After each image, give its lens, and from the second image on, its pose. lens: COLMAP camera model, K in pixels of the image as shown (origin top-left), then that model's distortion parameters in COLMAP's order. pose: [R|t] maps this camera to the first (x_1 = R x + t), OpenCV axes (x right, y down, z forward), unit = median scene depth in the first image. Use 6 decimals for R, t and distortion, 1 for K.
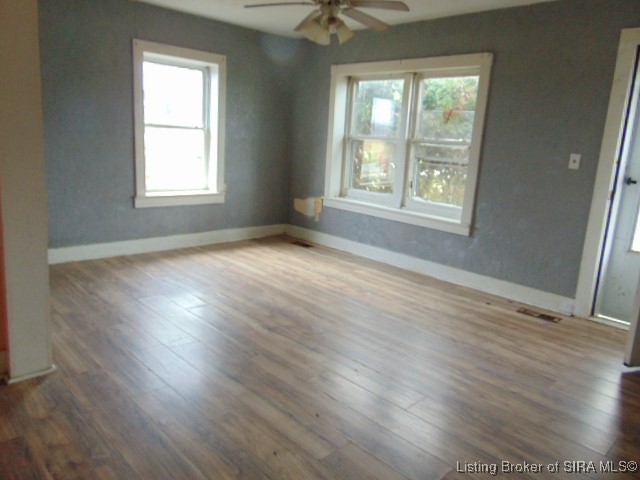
lens RADIAL K [[477.1, 0, 320.1], [0, 477.1, 231.8], [0, 0, 1]] dist [0.004665, 0.007734]
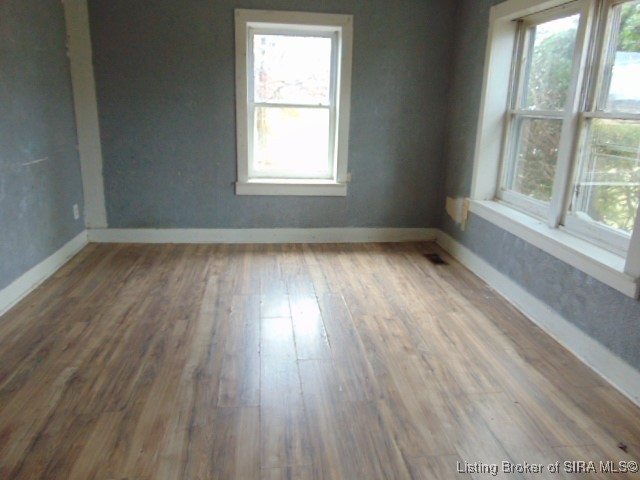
lens RADIAL K [[477.1, 0, 320.1], [0, 477.1, 231.8], [0, 0, 1]] dist [0.004665, 0.007734]
pose [[0.798611, 0.121670, -0.589420, 0.285262], [-0.102019, 0.992547, 0.066658, -0.053356], [0.593138, 0.006898, 0.805072, 0.324699]]
